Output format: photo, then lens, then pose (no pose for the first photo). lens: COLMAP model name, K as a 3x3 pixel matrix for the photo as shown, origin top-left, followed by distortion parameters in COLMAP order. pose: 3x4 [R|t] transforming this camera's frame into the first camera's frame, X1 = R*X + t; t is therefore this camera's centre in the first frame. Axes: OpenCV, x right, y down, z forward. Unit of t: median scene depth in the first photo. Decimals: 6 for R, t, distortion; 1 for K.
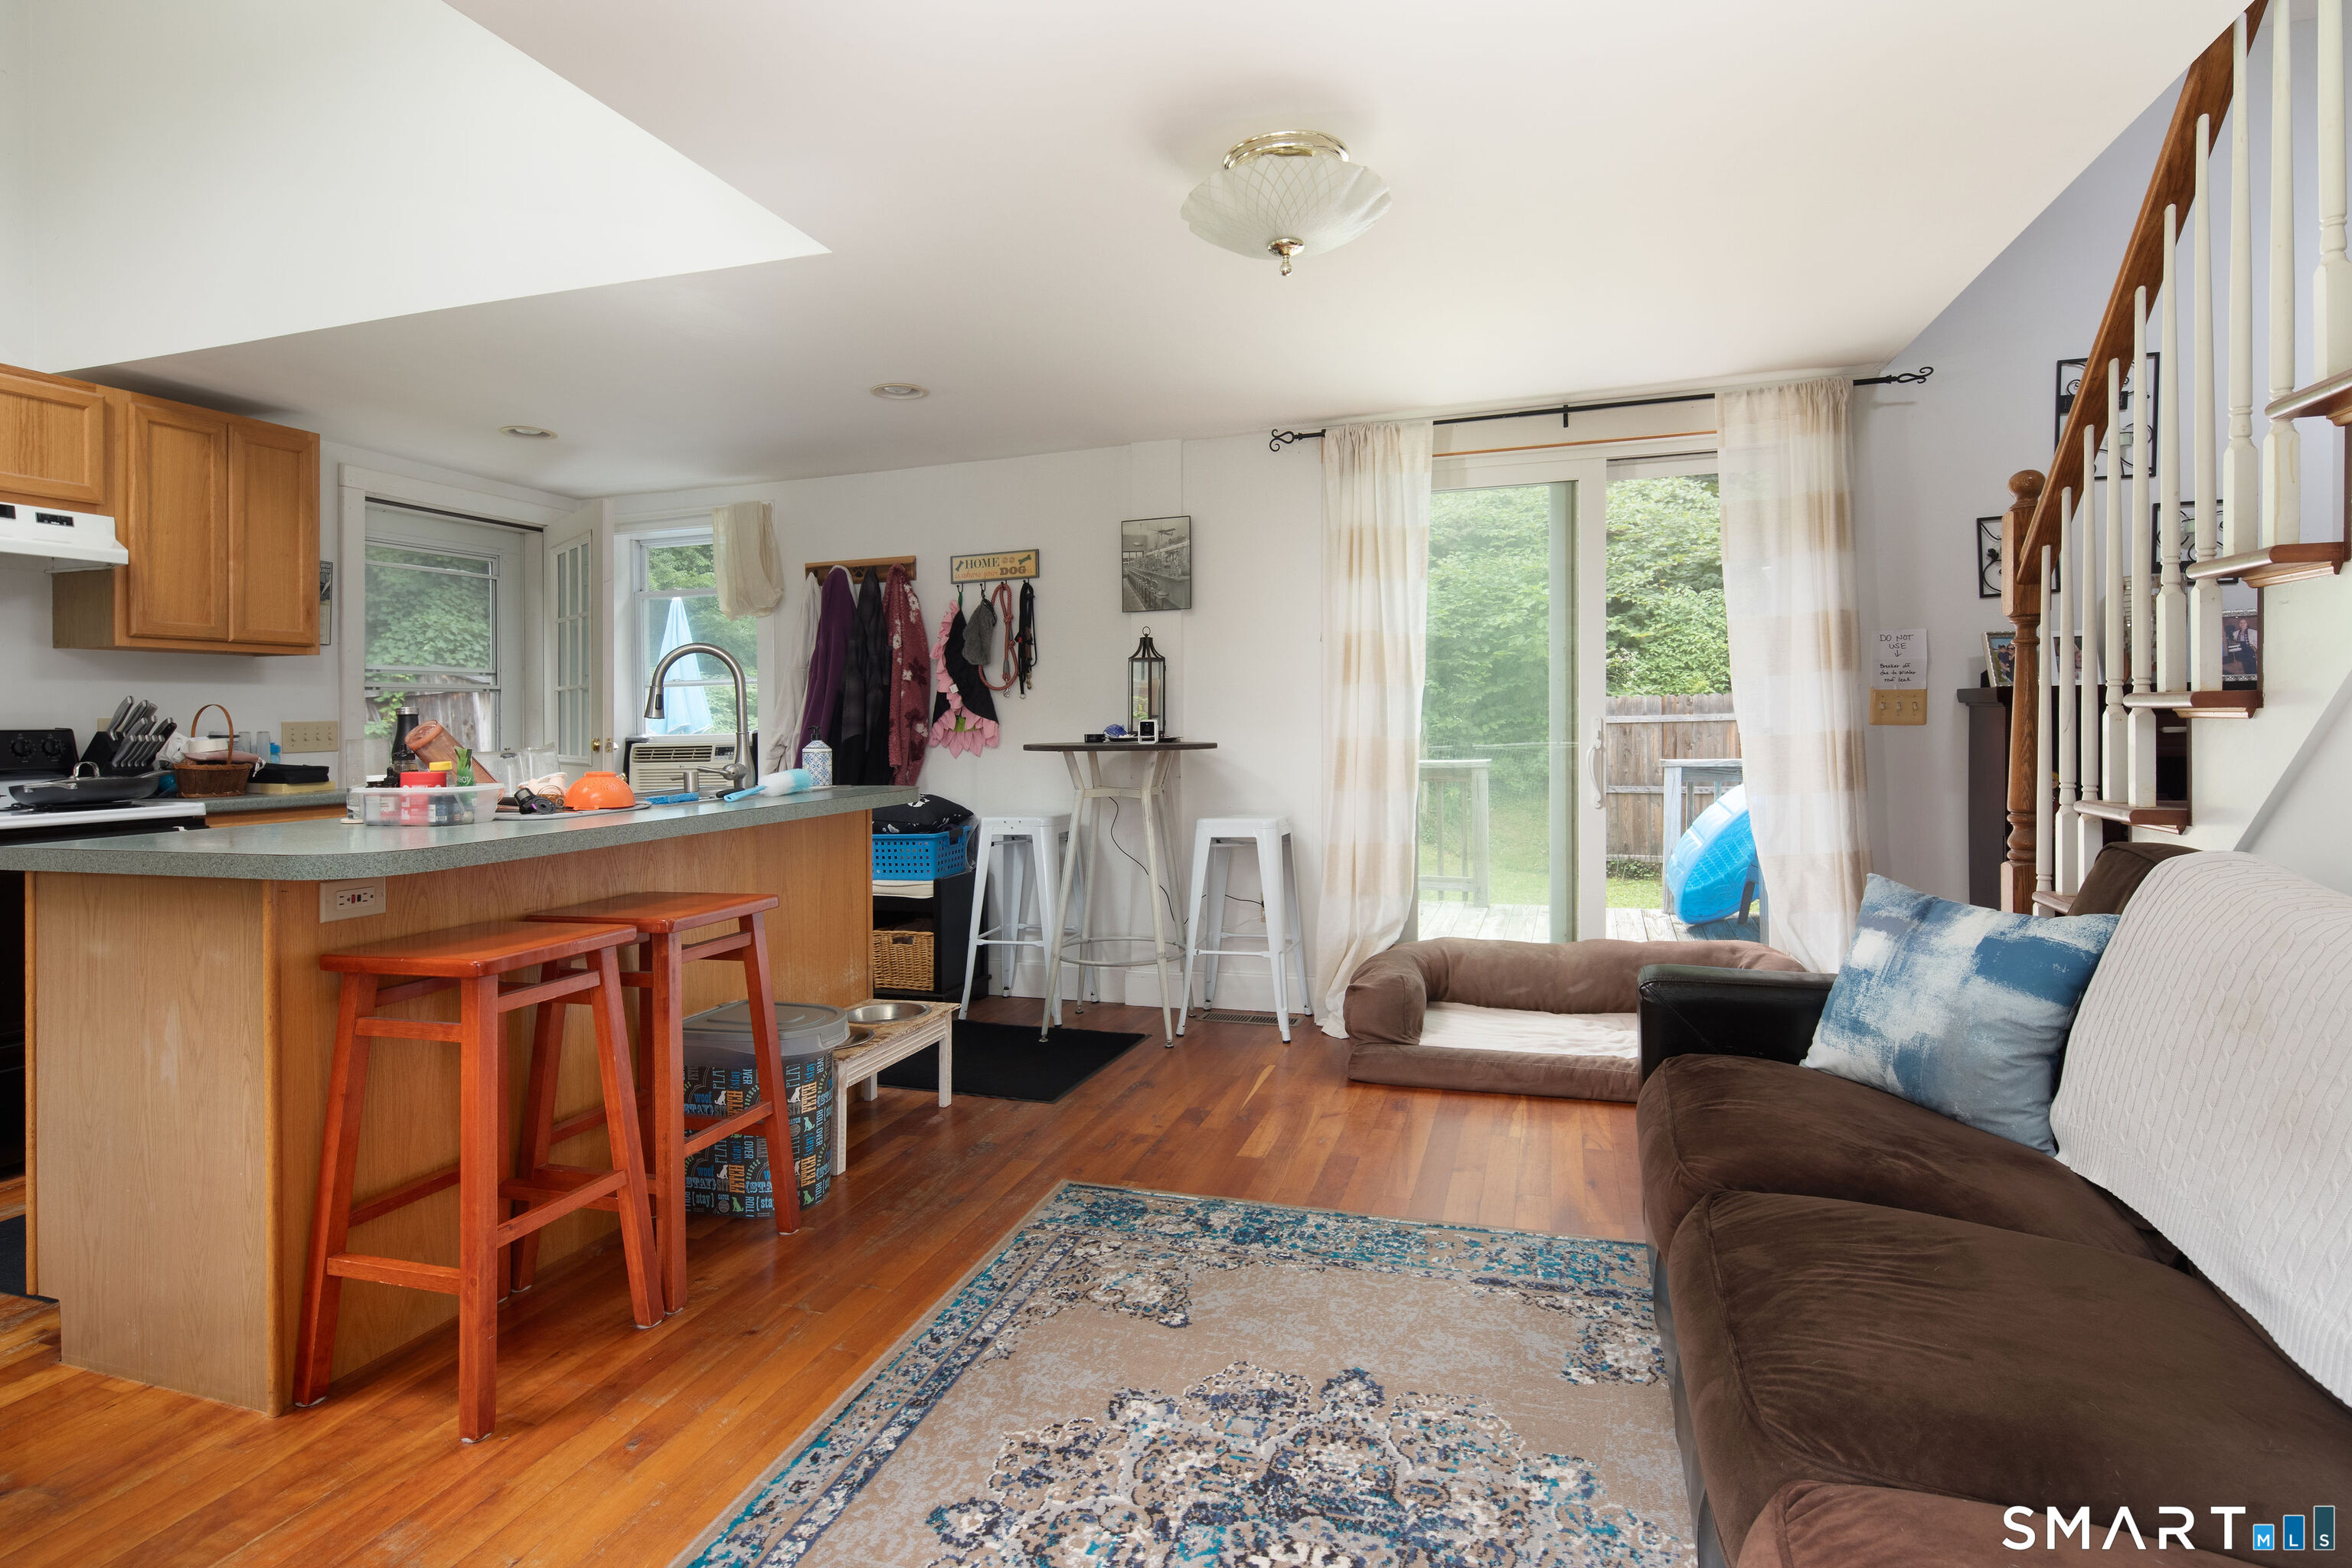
lens RADIAL K [[1188.9, 0, 1178.0], [0, 1188.9, 711.8], [0, 0, 1]] dist [0.001252, -0.003368]
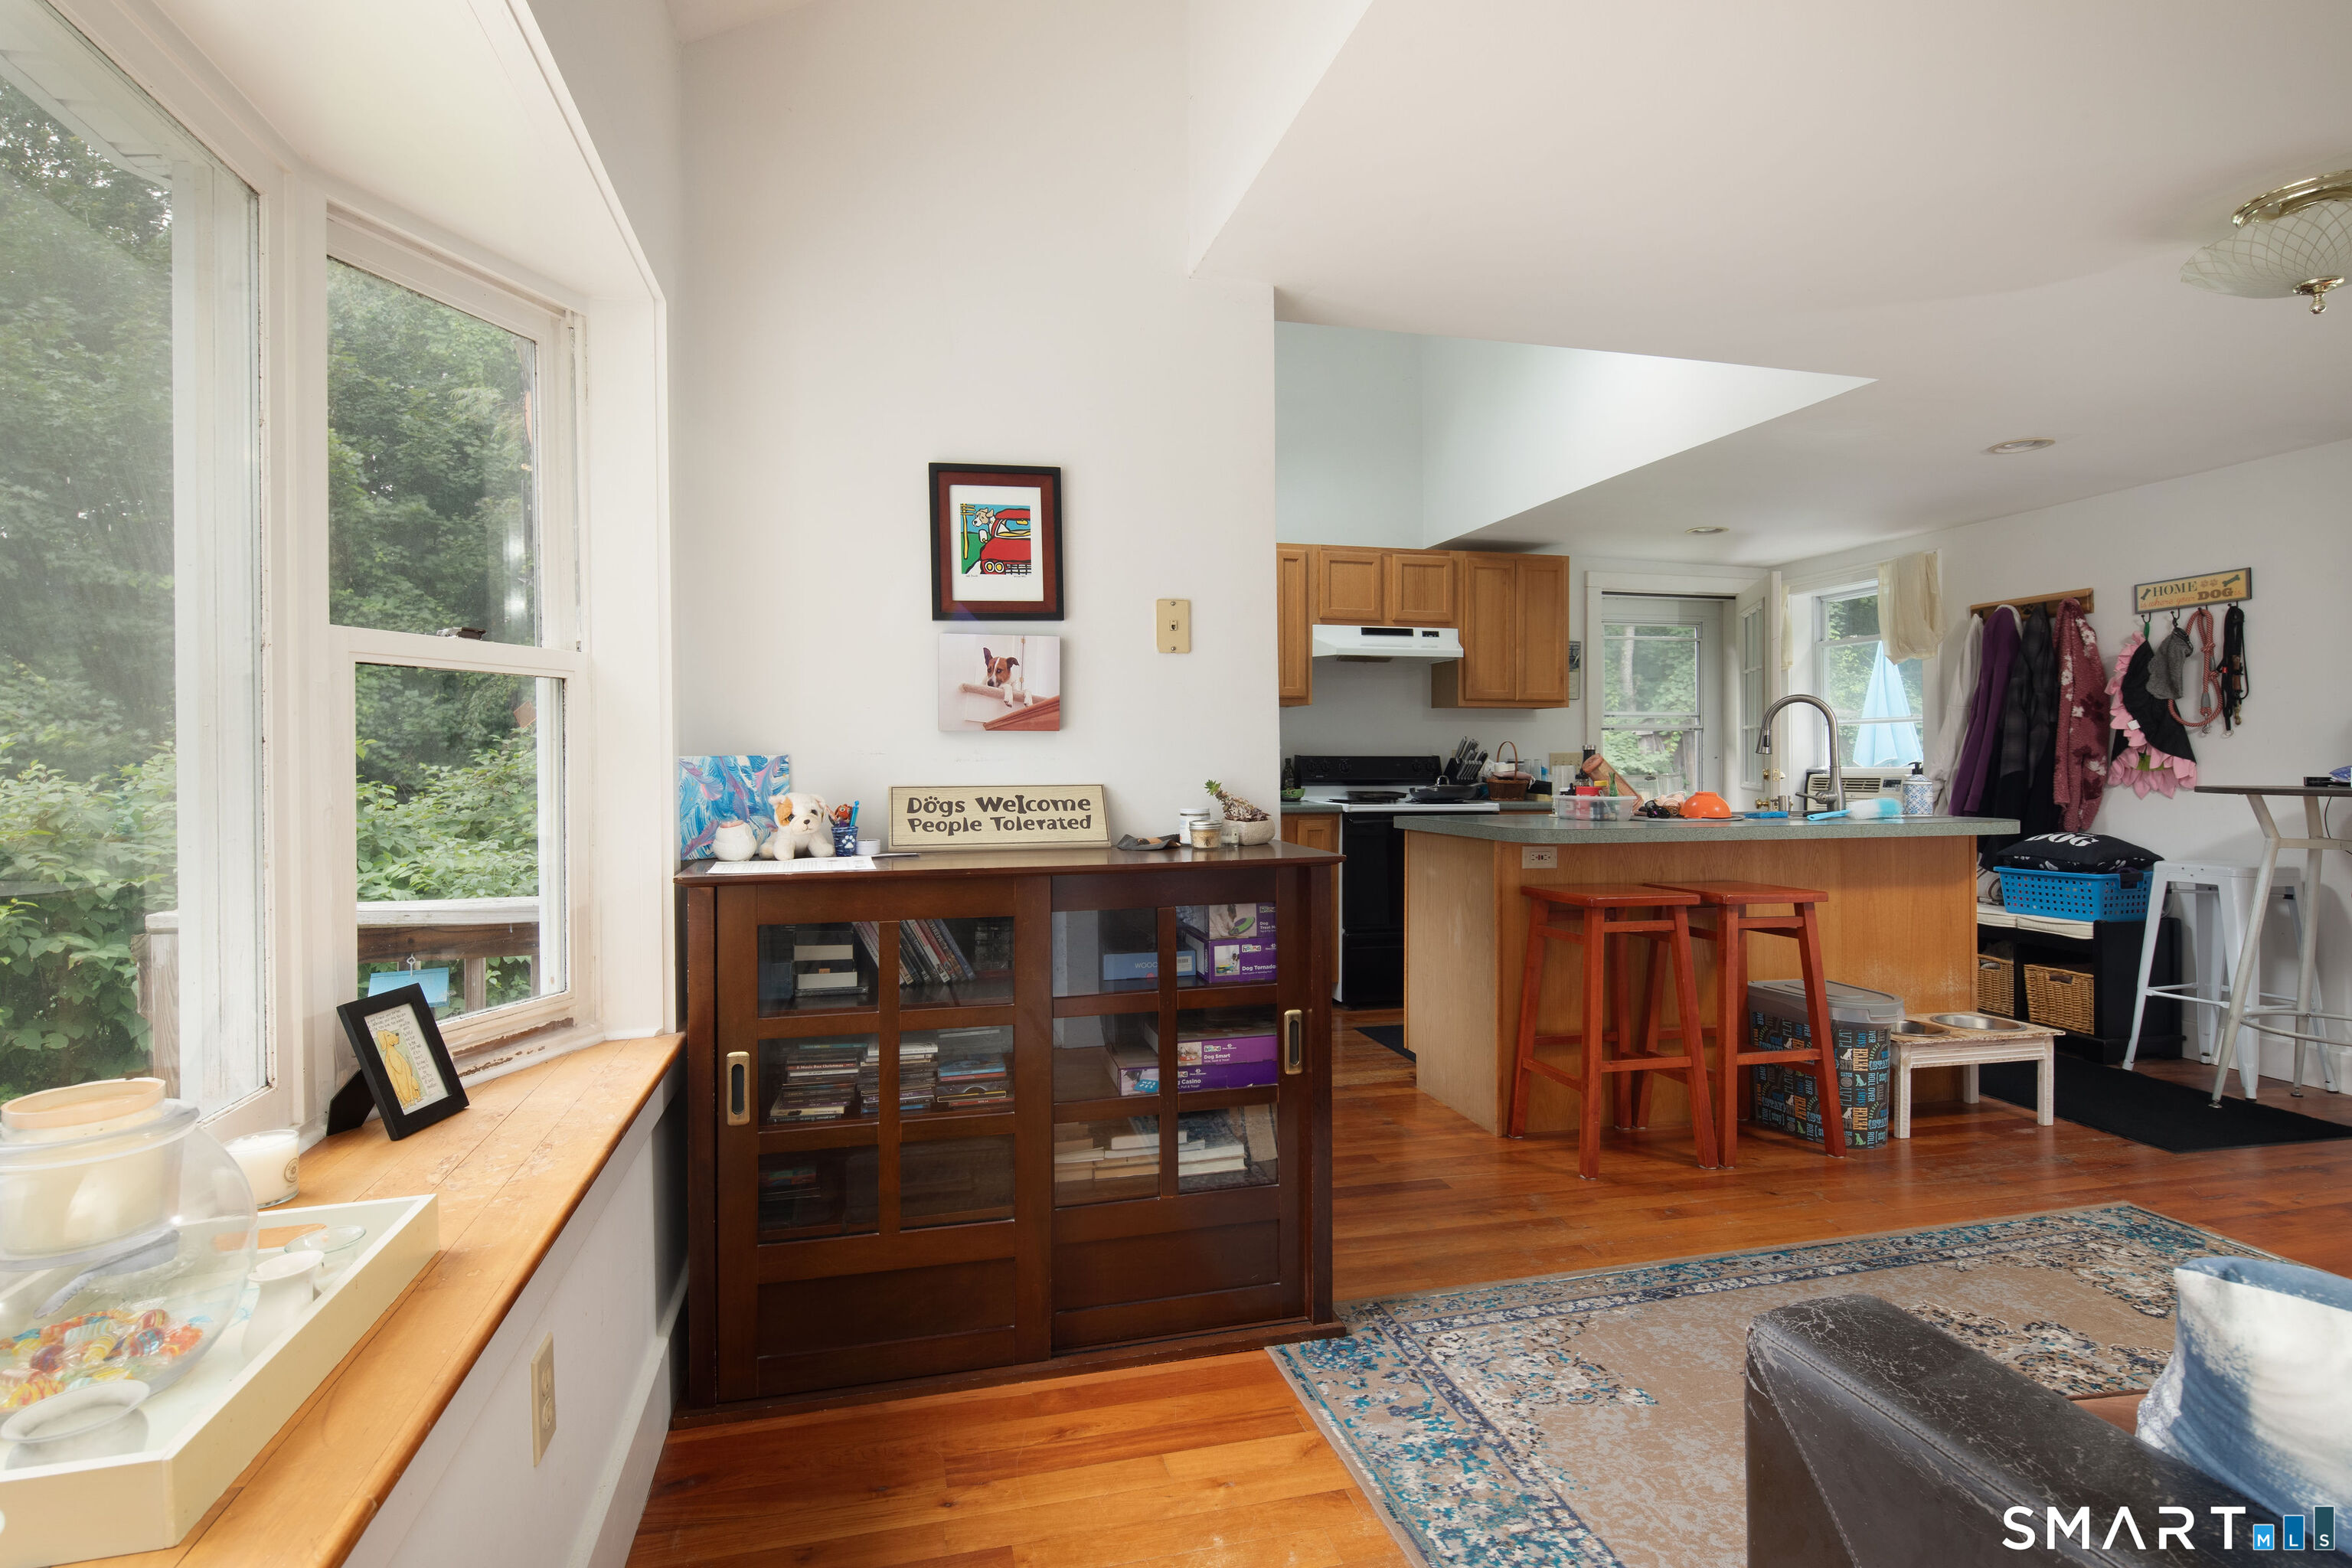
lens RADIAL K [[1188.9, 0, 1174.9], [0, 1188.9, 772.0], [0, 0, 1]] dist [0.001252, -0.003368]
pose [[0.543877, 0.024041, -0.838821, 0.291361], [-0.003815, 0.999650, 0.026177, -0.006056], [0.839156, -0.011037, 0.543778, -0.240216]]
